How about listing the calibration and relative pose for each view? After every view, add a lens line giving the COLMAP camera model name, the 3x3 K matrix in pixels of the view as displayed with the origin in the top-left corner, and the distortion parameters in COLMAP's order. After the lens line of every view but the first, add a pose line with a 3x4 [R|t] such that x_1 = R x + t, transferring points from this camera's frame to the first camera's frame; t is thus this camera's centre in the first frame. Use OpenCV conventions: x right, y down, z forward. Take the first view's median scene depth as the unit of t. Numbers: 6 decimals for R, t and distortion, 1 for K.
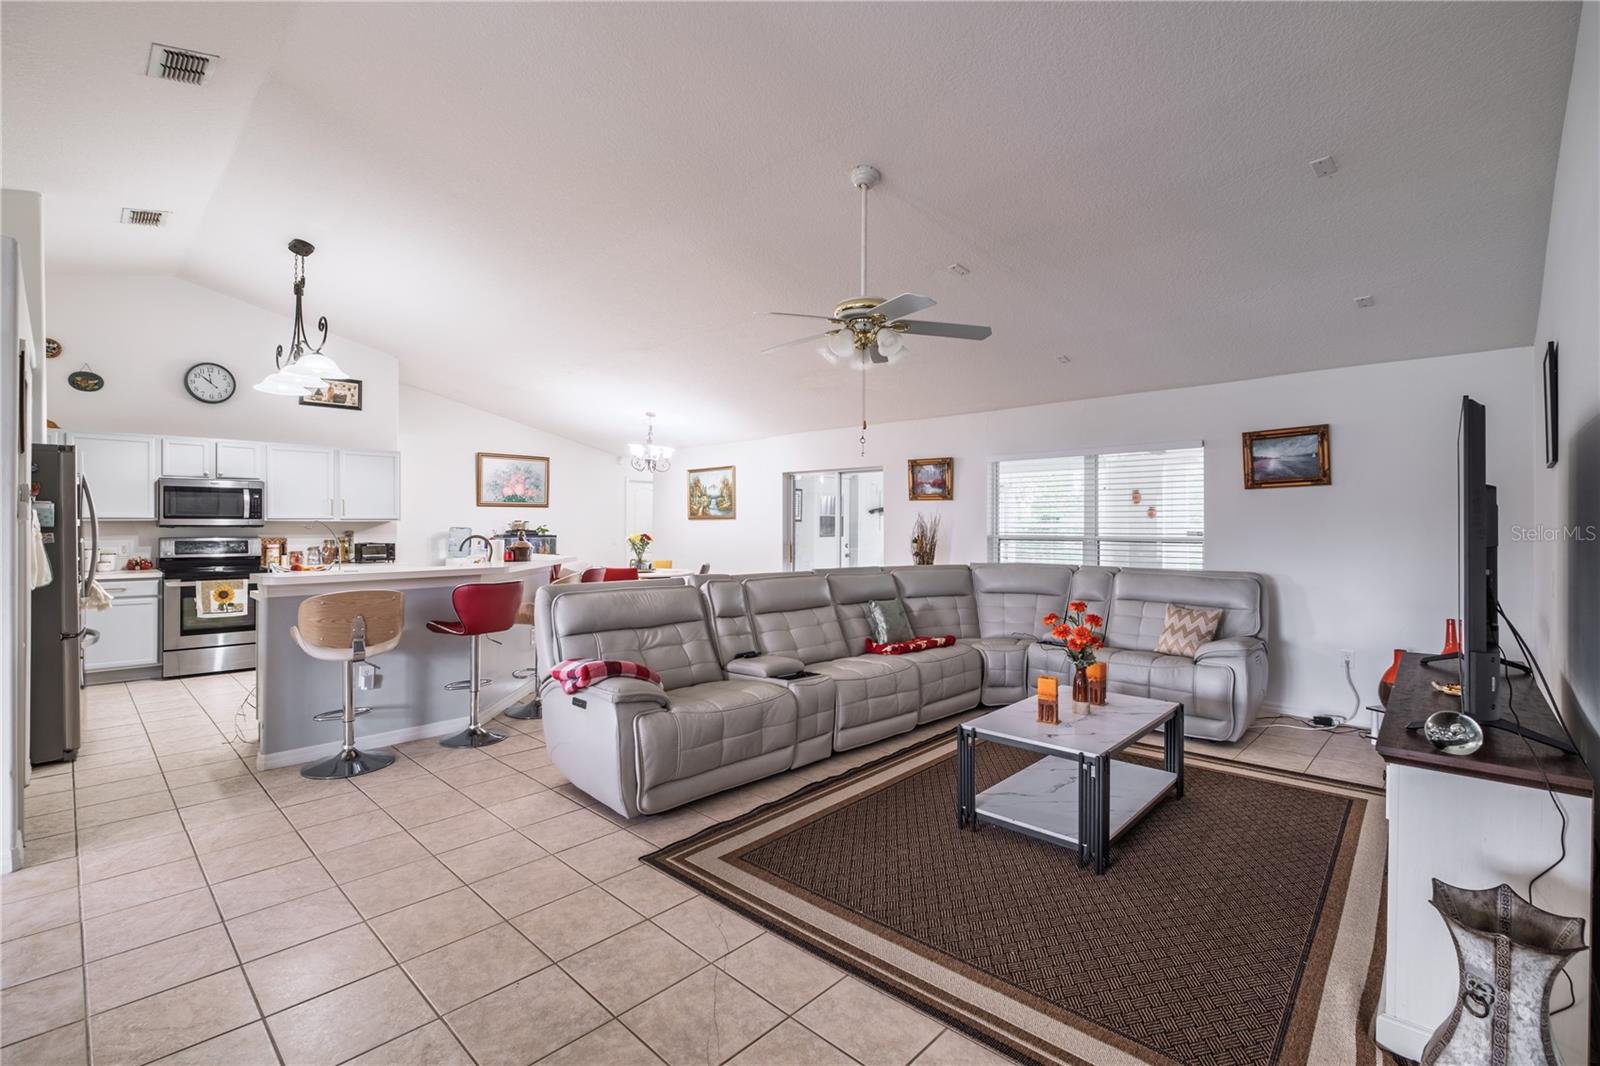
lens RADIAL K [[700.6, 0, 793.8], [0, 700.6, 527.7], [0, 0, 1]] dist [0.006334, -0.007715]
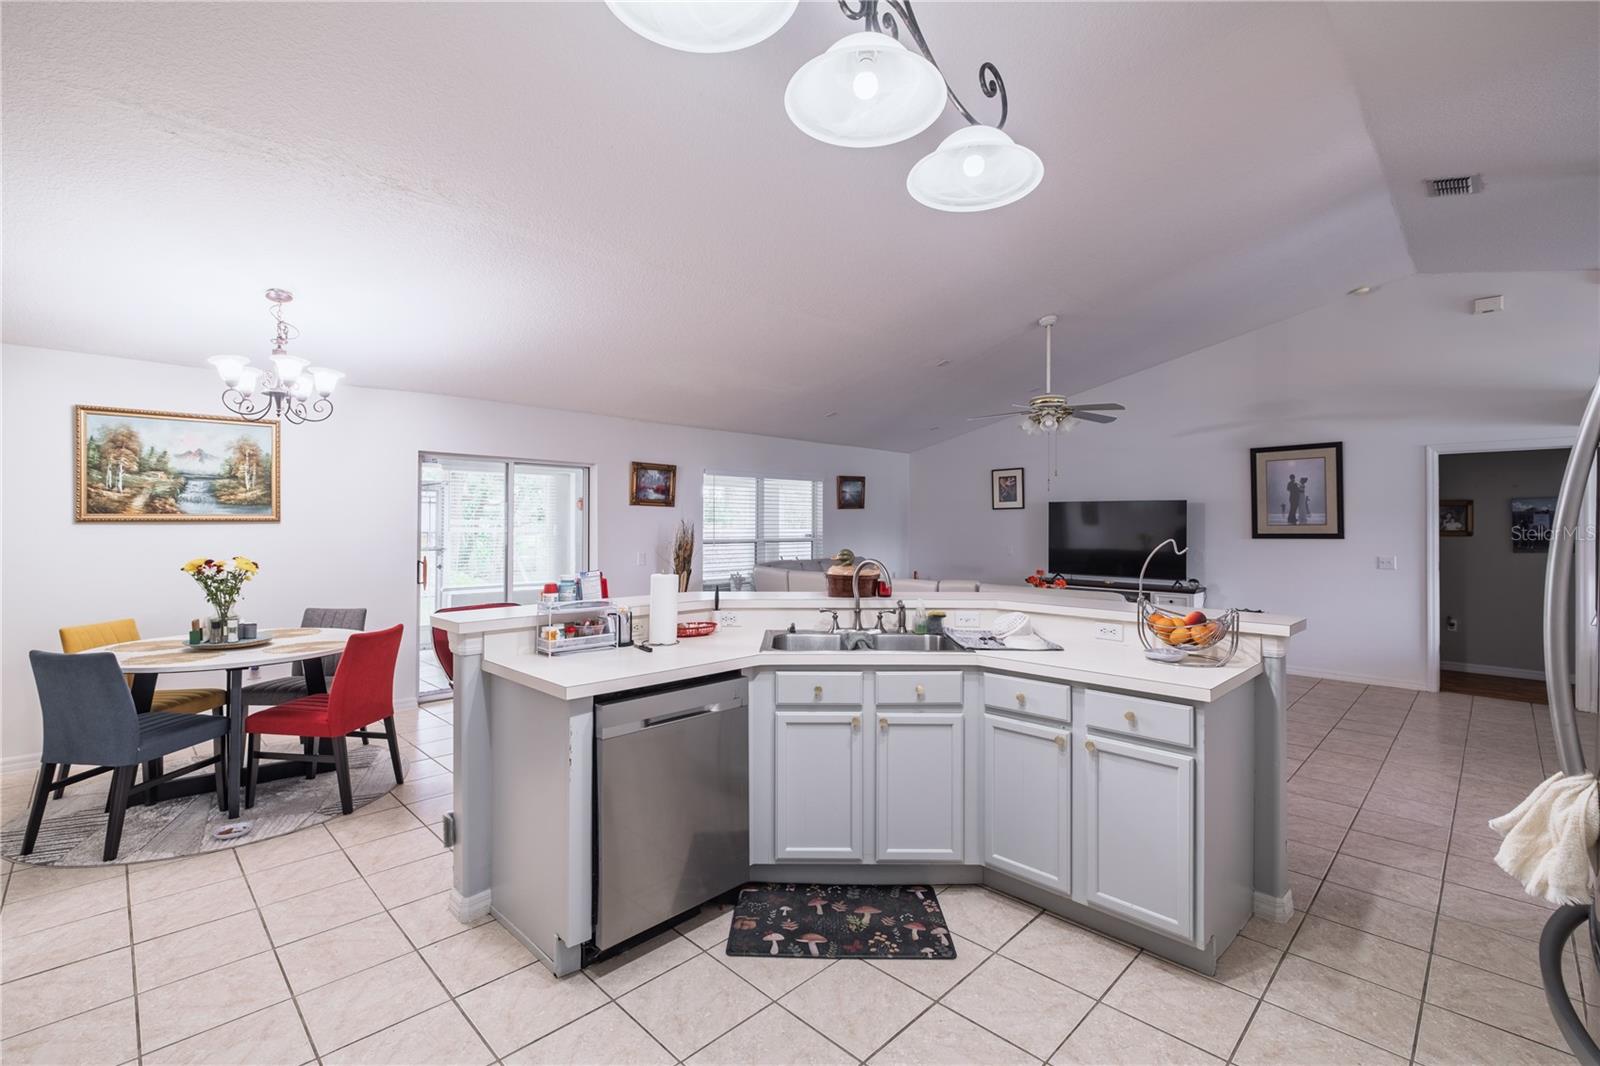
lens RADIAL K [[700.6, 0, 788.8], [0, 700.6, 514.2], [0, 0, 1]] dist [0.006334, -0.007715]
pose [[0.031194, 0.011898, 0.999443, -0.826275], [0.001049, 0.999928, -0.011936, -0.016754], [-0.999513, 0.001421, 0.031179, 0.831215]]
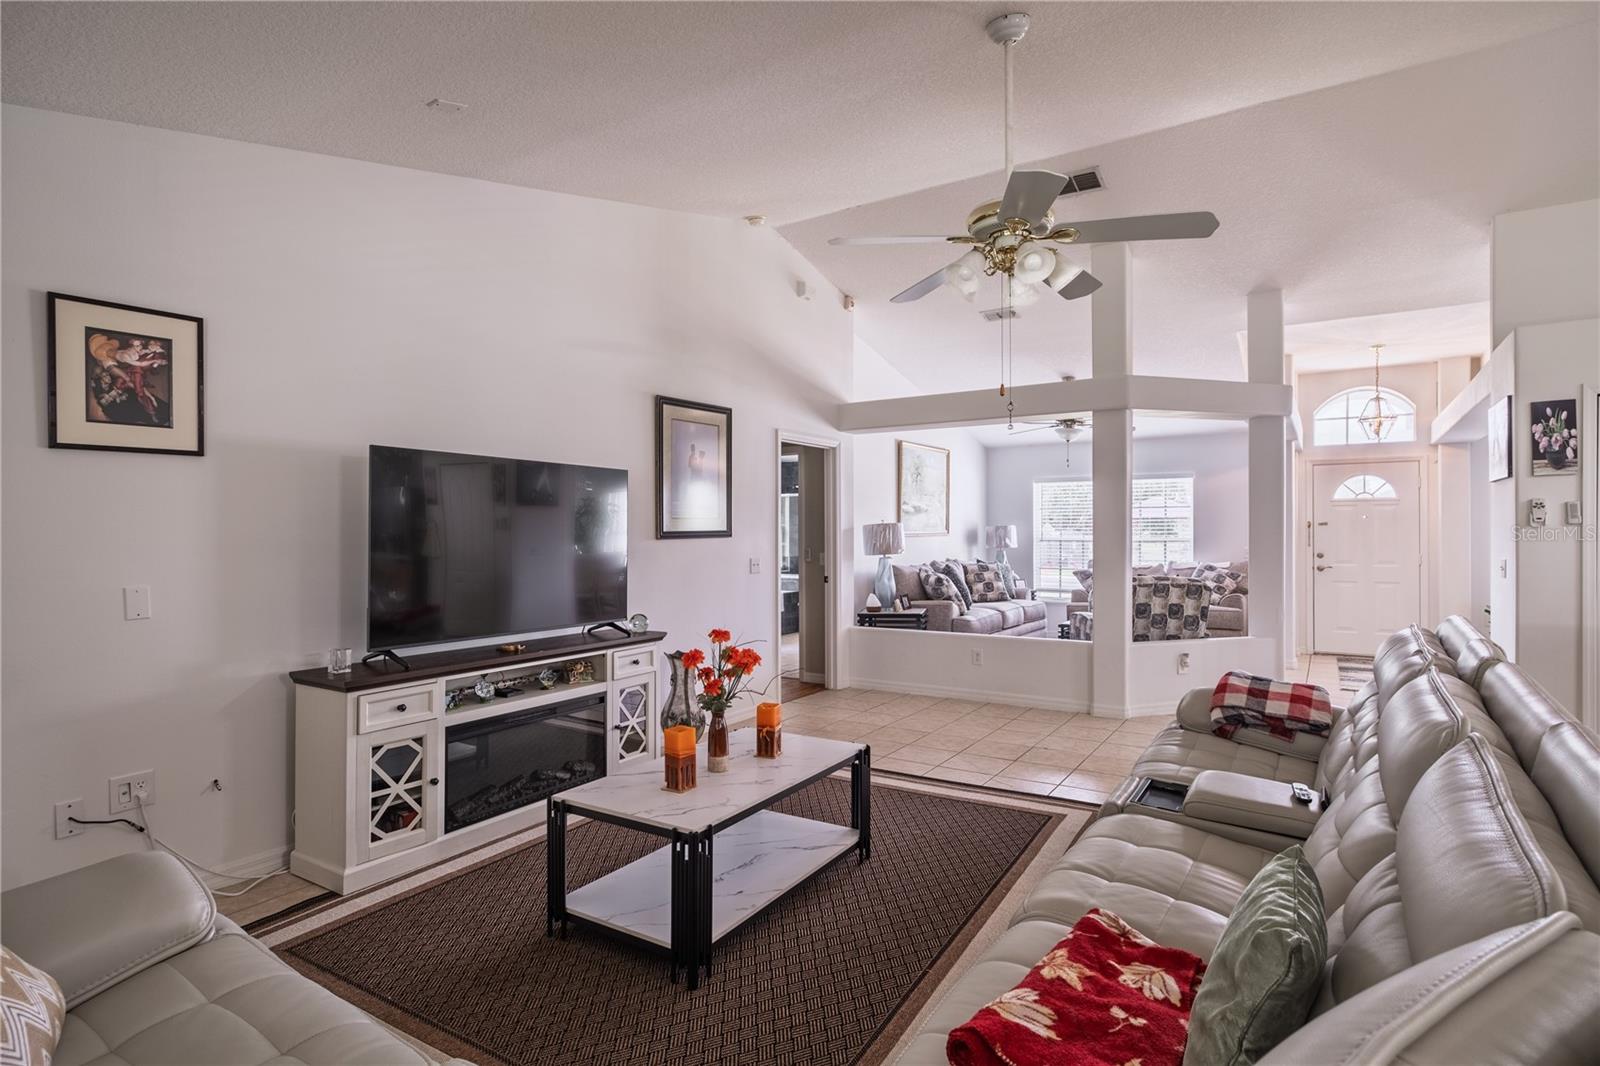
lens RADIAL K [[799.7, 0, 803.5], [0, 799.7, 528.7], [0, 0, 1]] dist [0.008191, -0.005603]
pose [[-0.981752, -0.000299, -0.190164, 0.243049], [-0.000262, 1.000000, -0.000219, -0.002209], [0.190165, -0.000165, -0.981752, 0.933351]]
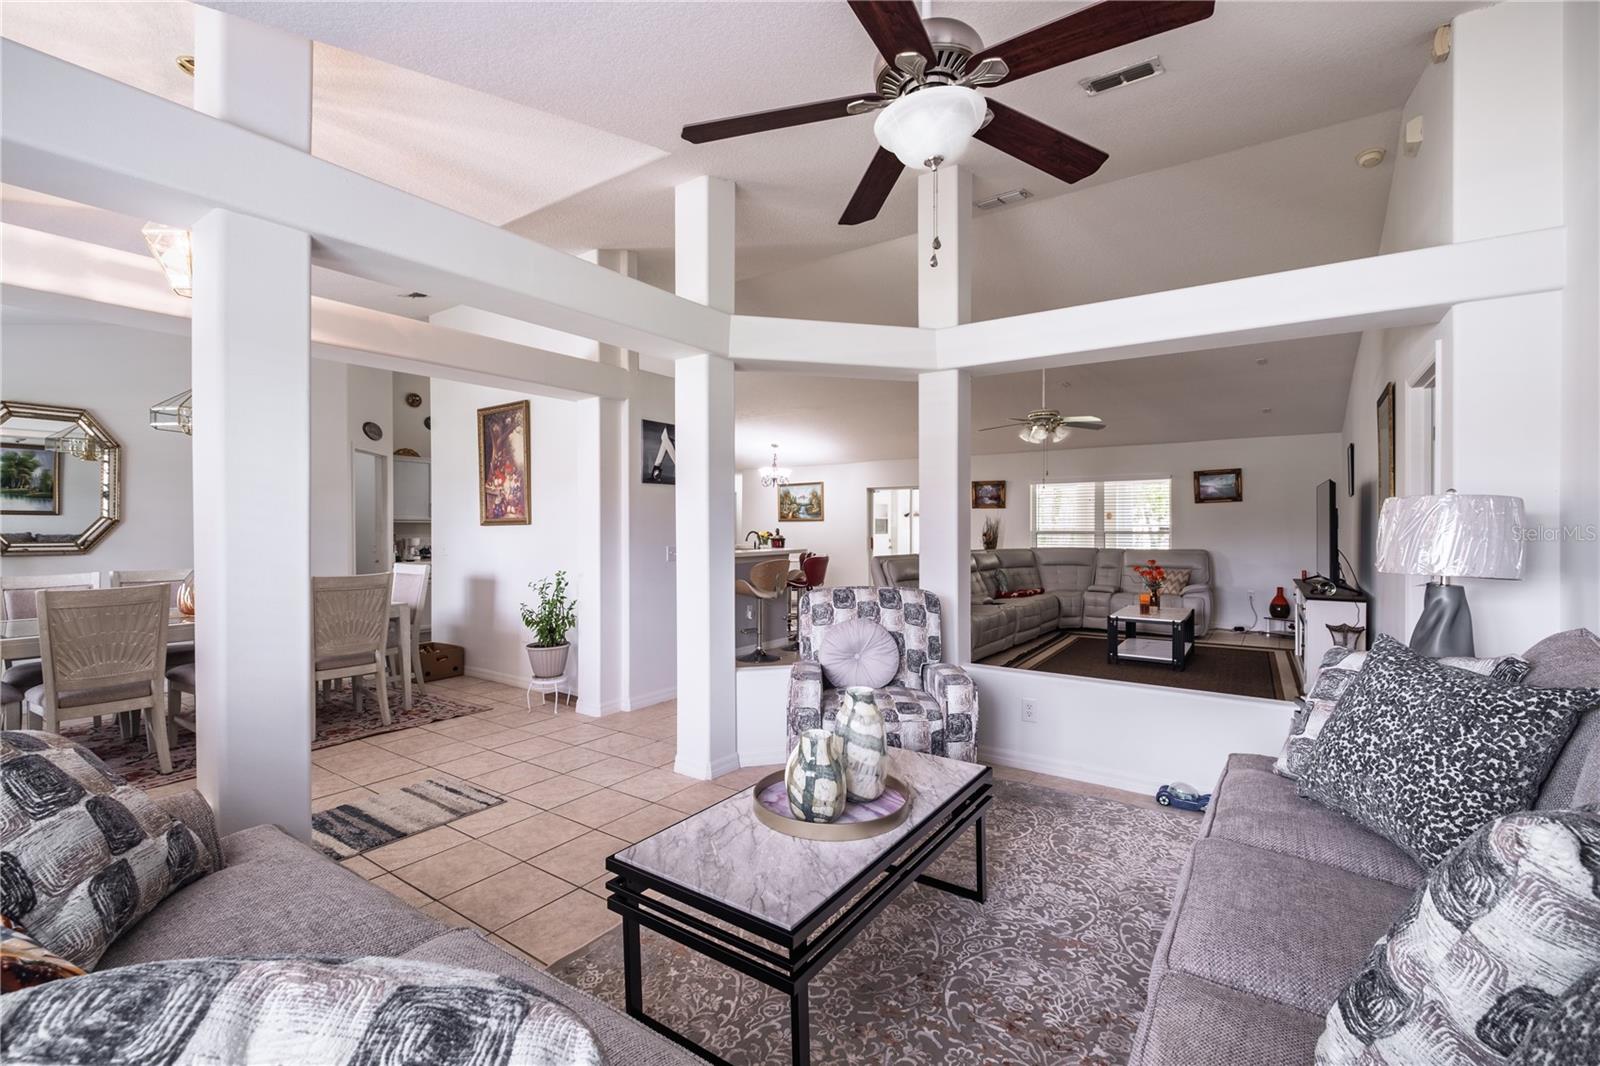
lens RADIAL K [[700.6, 0, 799.4], [0, 700.6, 531.7], [0, 0, 1]] dist [0.006334, -0.007715]
pose [[0.987040, -0.005064, 0.160397, -0.478518], [0.004877, 0.999987, 0.001559, 0.007626], [-0.160402, -0.000756, 0.987051, -0.450537]]
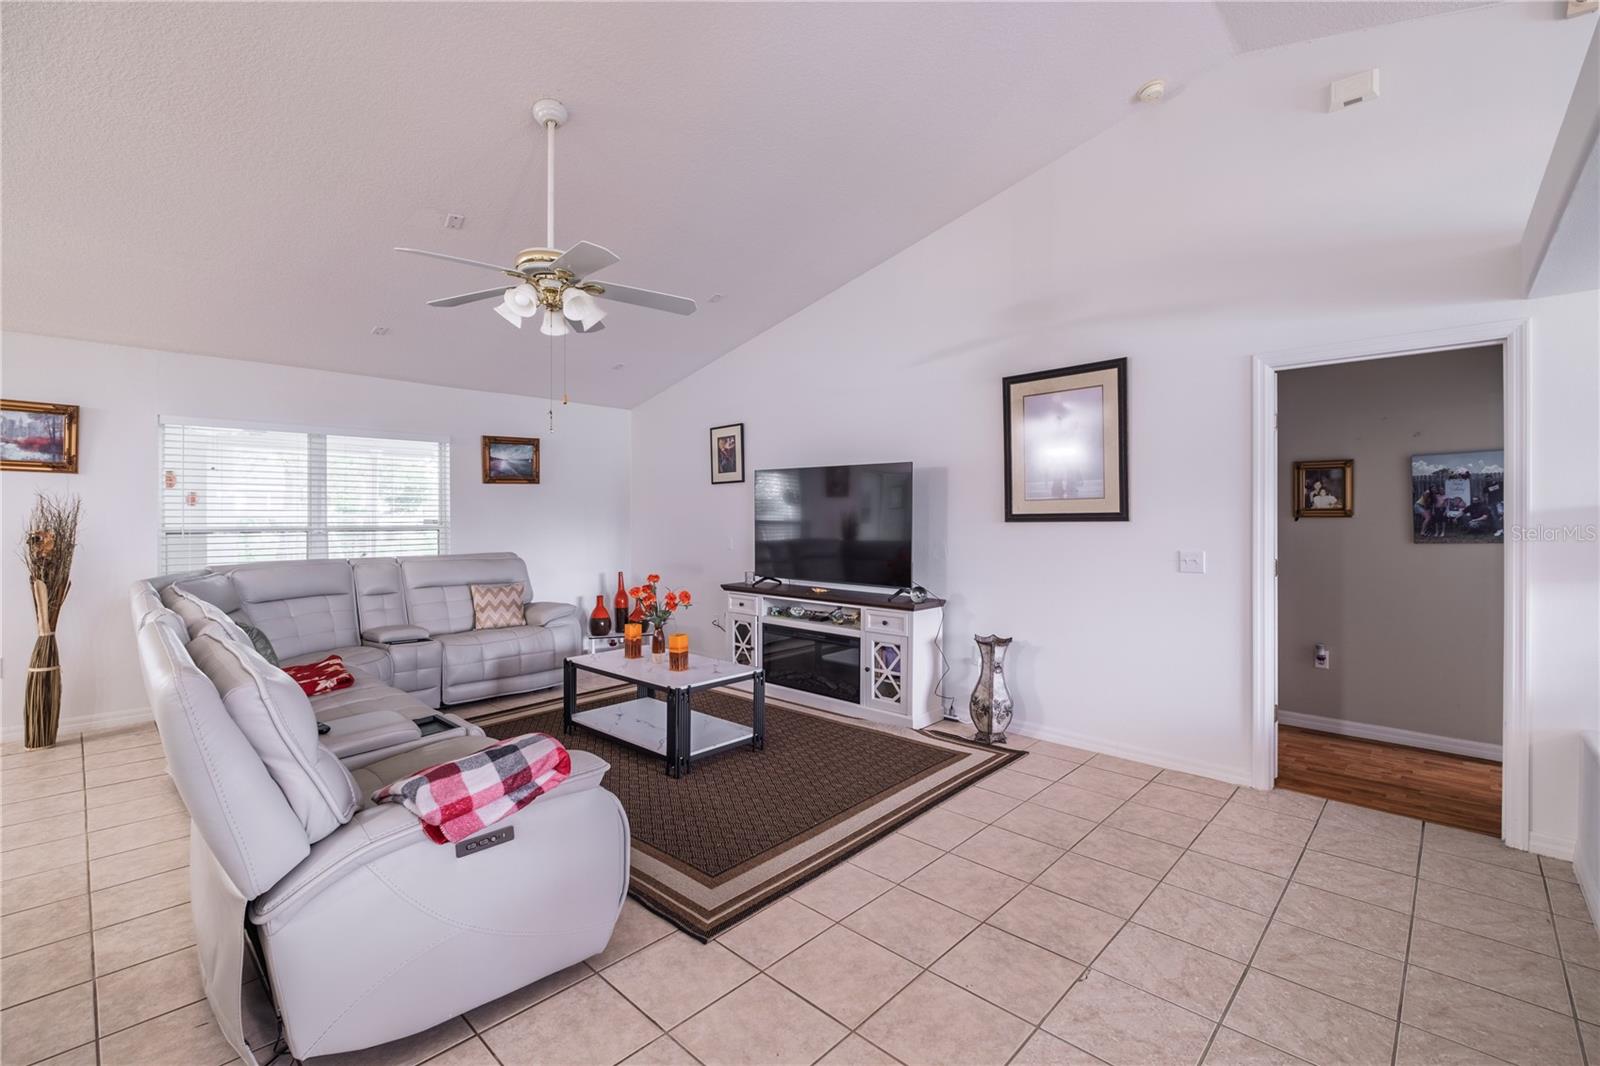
lens RADIAL K [[700.6, 0, 782.1], [0, 700.6, 512.3], [0, 0, 1]] dist [0.006334, -0.007715]
pose [[0.007029, 0.004862, 0.999963, -0.414616], [0.003231, 0.999983, -0.004885, 0.001023], [-0.999970, 0.003265, 0.007013, 0.379005]]
